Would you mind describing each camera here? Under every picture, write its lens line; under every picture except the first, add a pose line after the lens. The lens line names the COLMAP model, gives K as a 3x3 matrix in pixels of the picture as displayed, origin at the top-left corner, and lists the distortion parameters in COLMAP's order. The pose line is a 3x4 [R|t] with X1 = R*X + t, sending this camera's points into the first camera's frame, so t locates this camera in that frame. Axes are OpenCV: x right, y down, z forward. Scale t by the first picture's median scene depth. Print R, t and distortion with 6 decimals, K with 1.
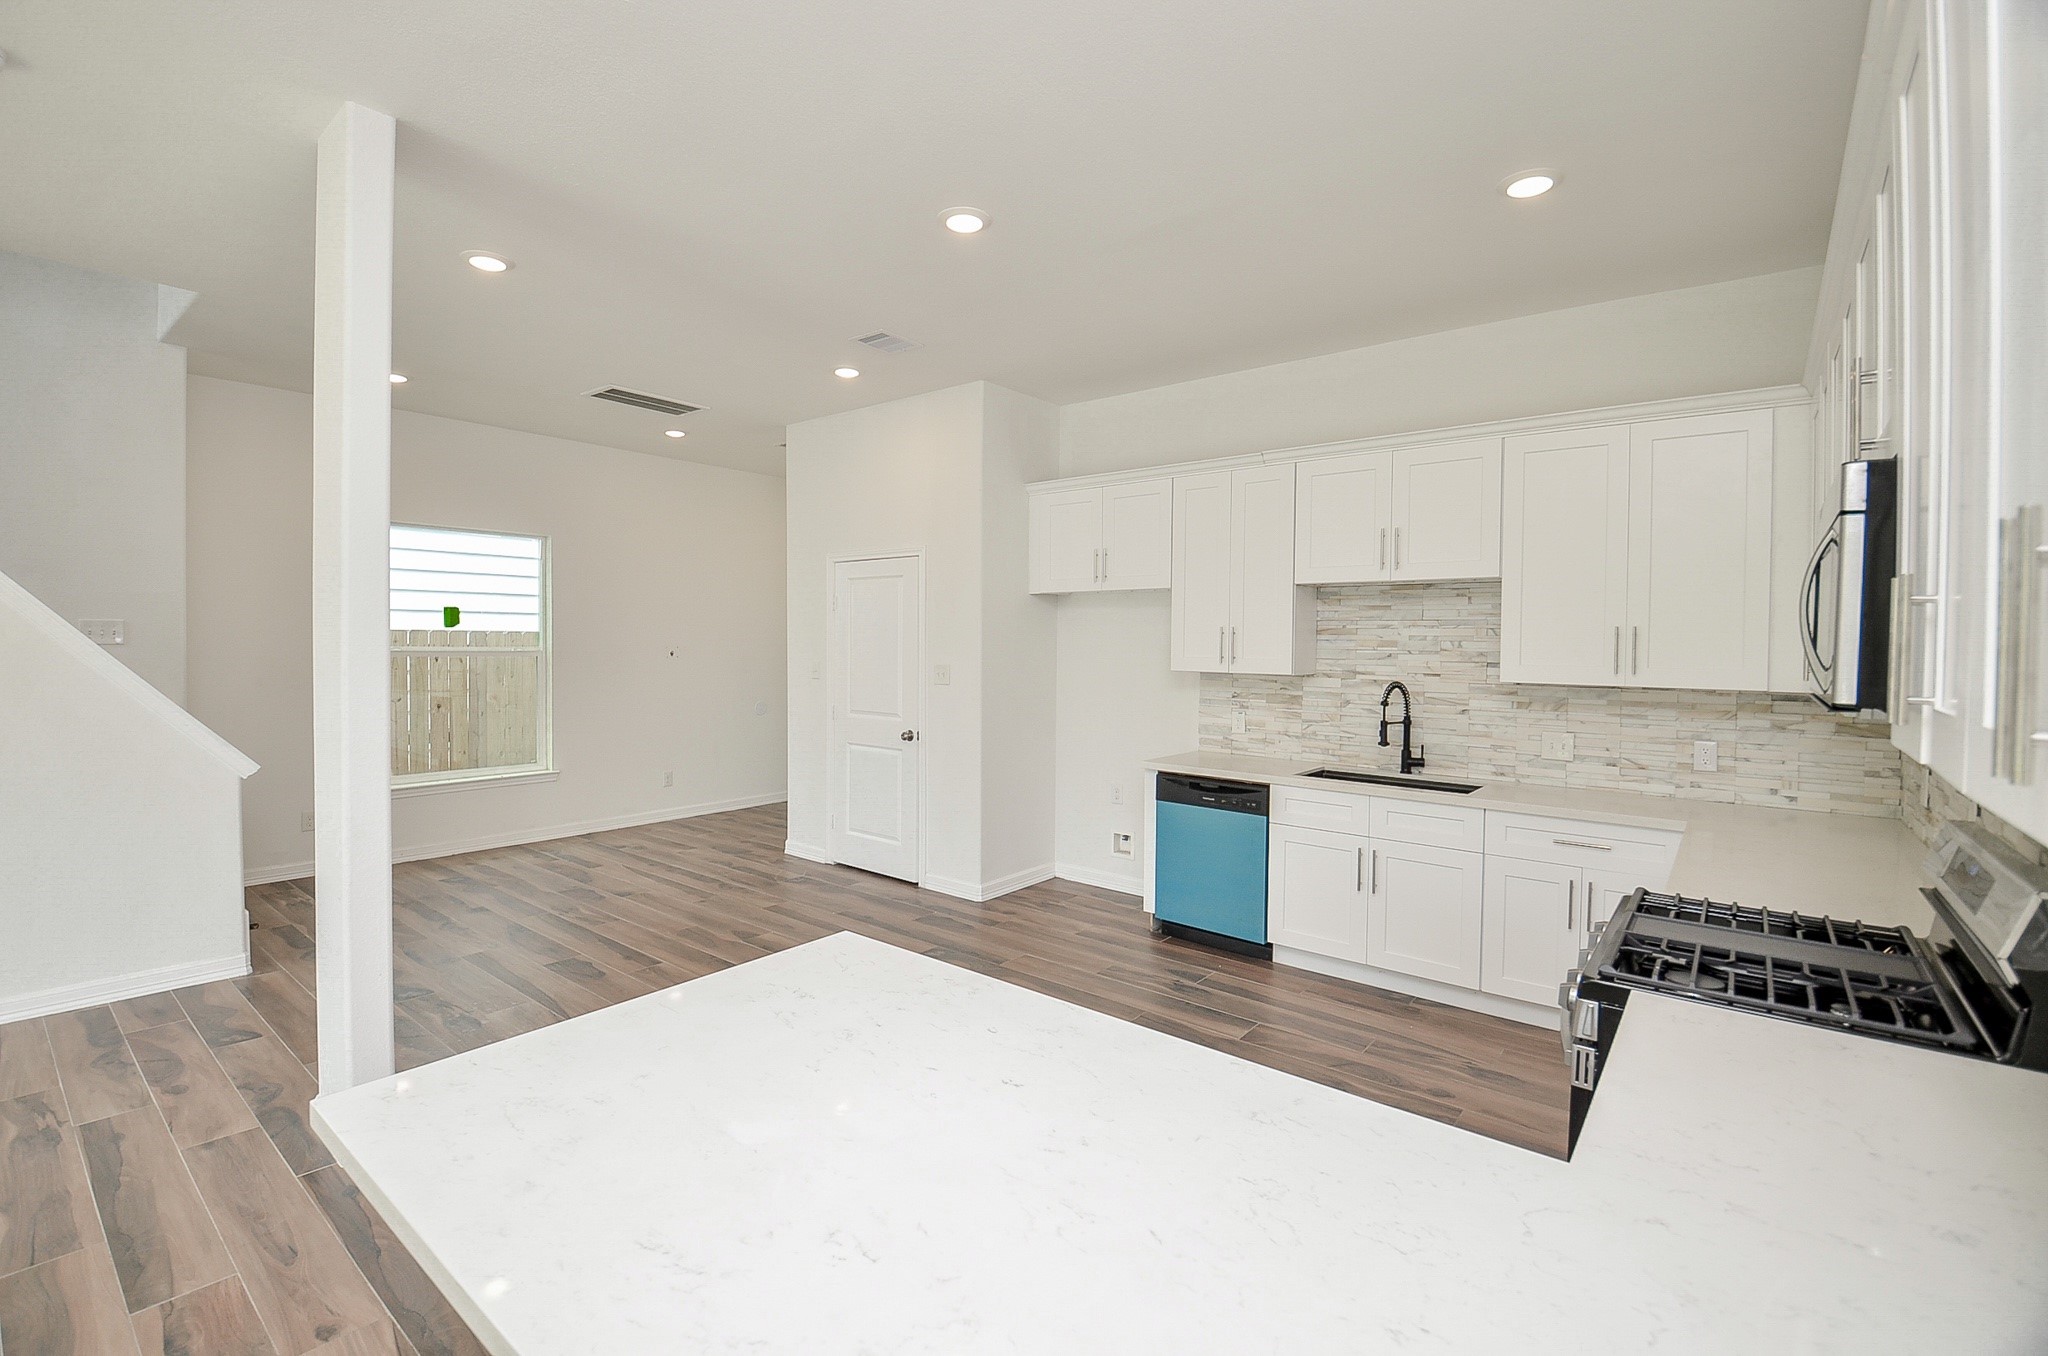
lens RADIAL K [[898.3, 0, 1007.6], [0, 898.3, 657.7], [0, 0, 1]] dist [0.033798, -0.045763]
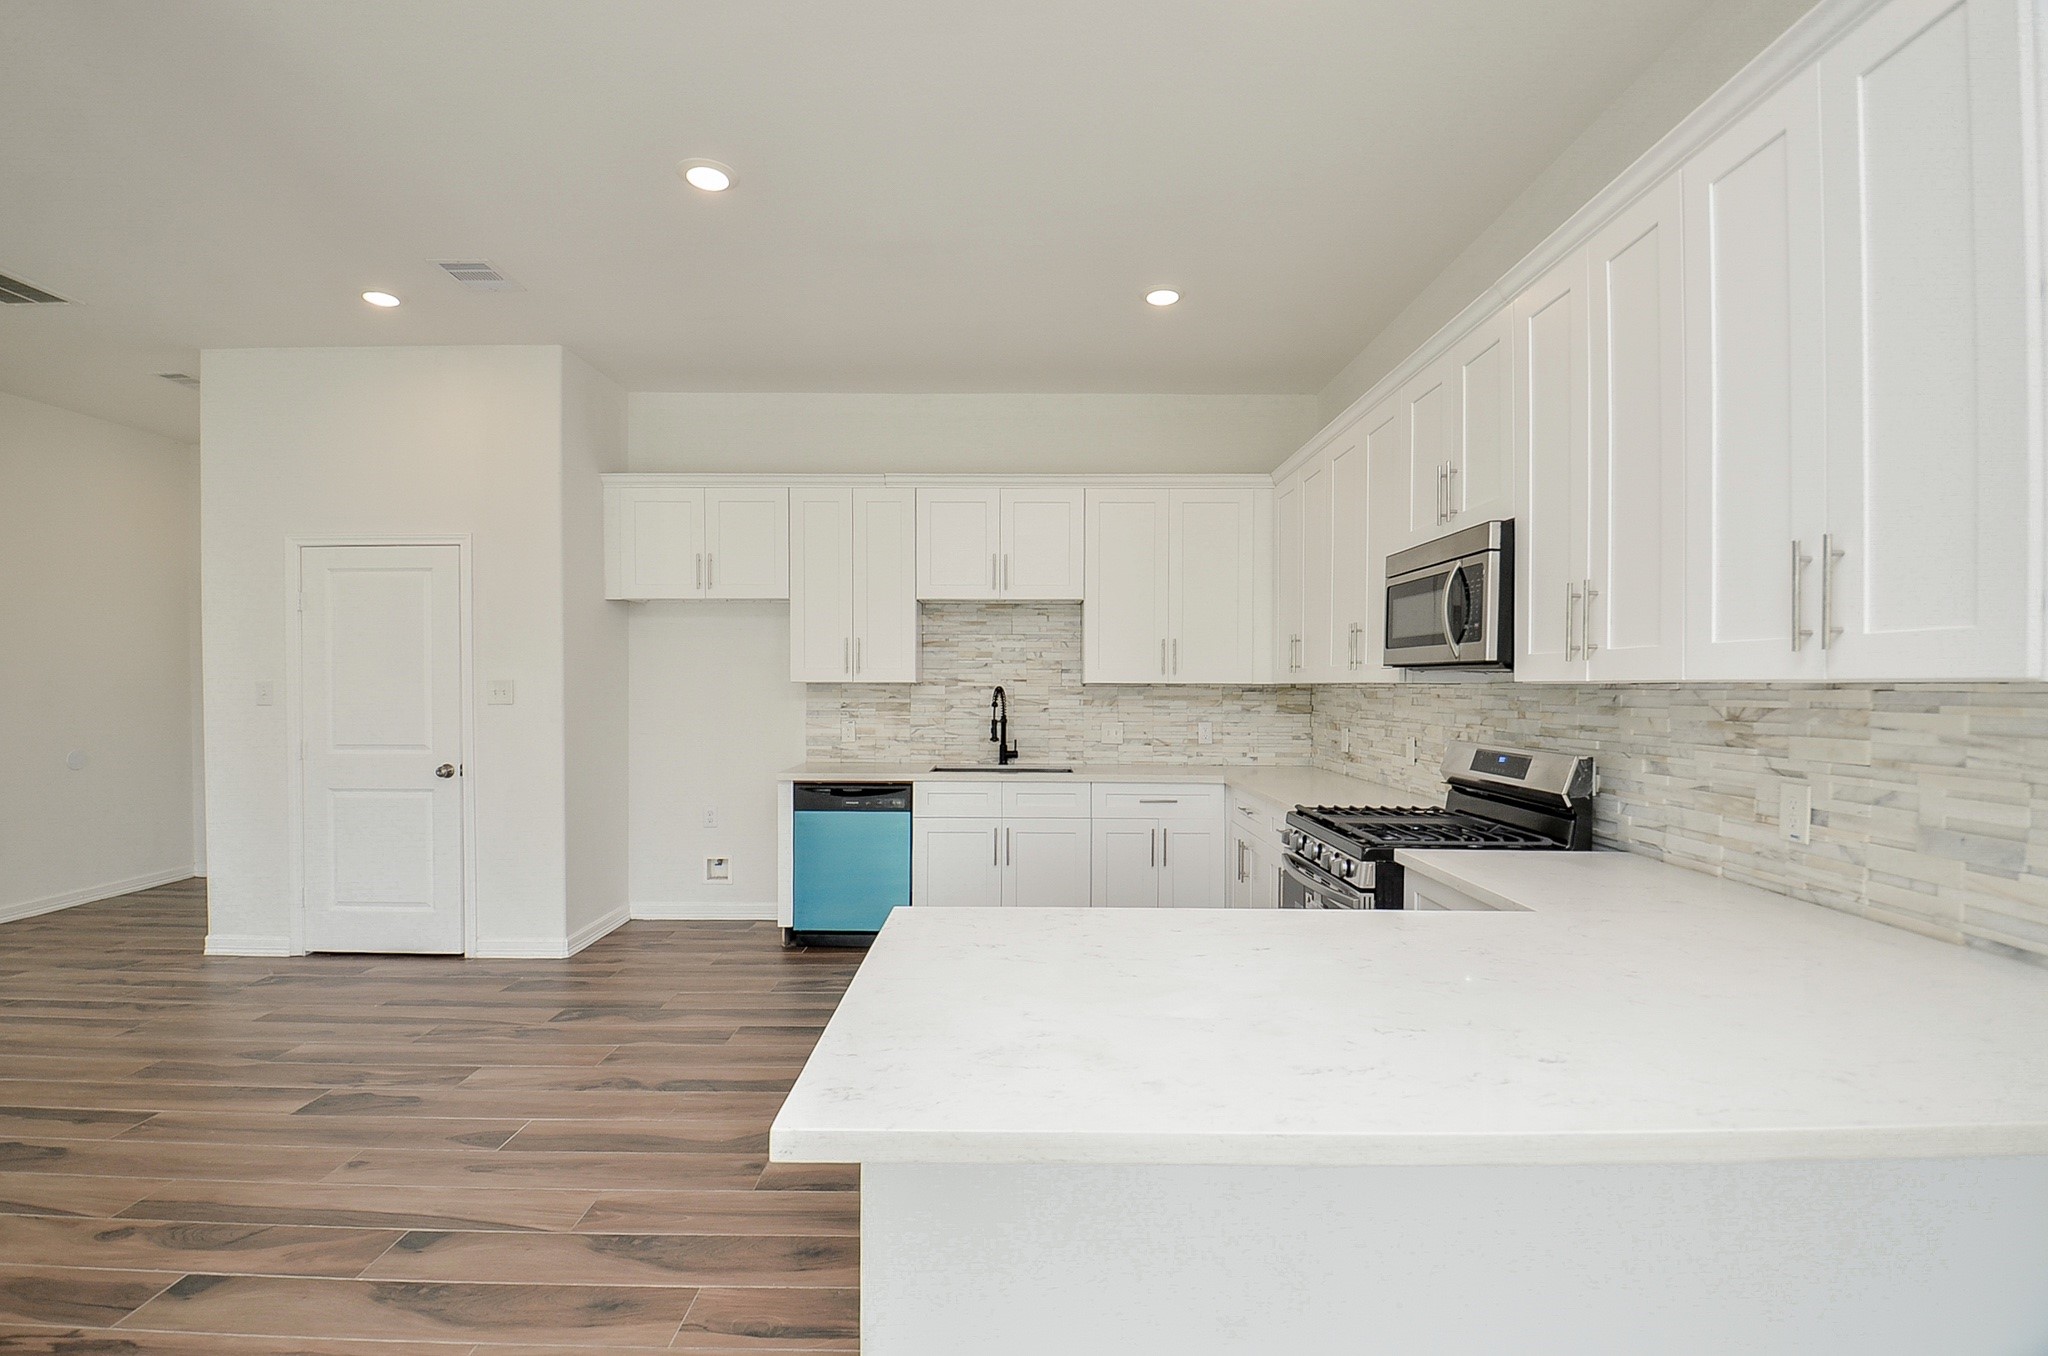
lens RADIAL K [[923.6, 0, 1007.1], [0, 923.6, 679.4], [0, 0, 1]] dist [0.023762, -0.034838]
pose [[0.783733, -0.008930, 0.621034, -0.297155], [0.018469, 0.999790, -0.008930, 0.028217], [-0.620823, 0.018469, 0.783733, 0.058487]]
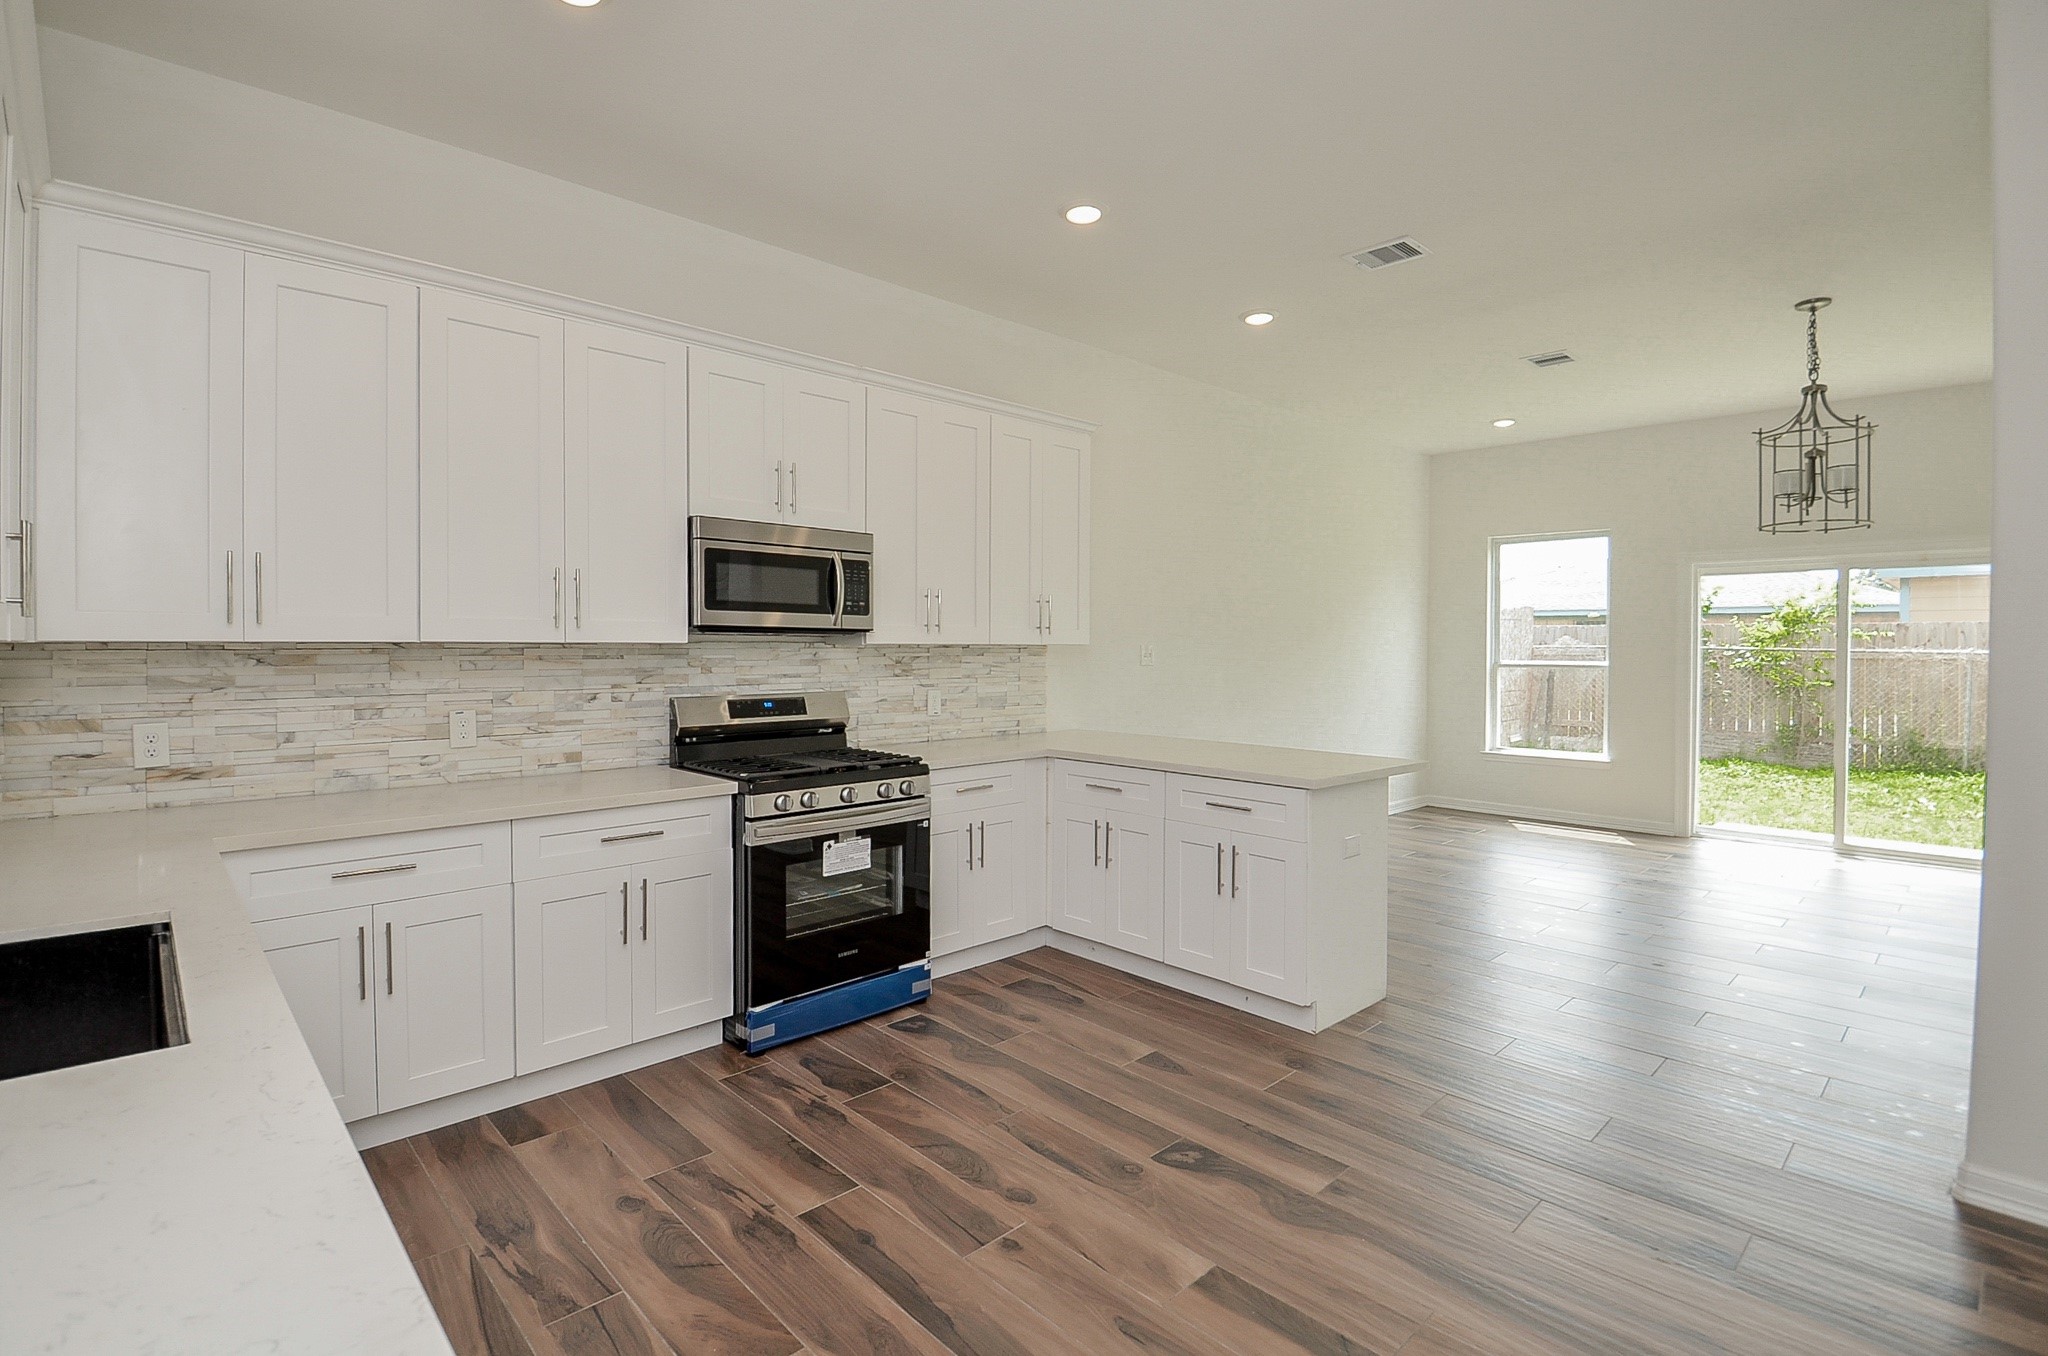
lens RADIAL K [[953.1, 0, 998.2], [0, 953.1, 654.6], [0, 0, 1]] dist [0.023638, -0.034036]
pose [[-0.989083, -0.018122, 0.146239, 0.060981], [-0.014134, 0.999501, 0.028263, 0.013710], [-0.146678, 0.025887, -0.988845, 1.184777]]
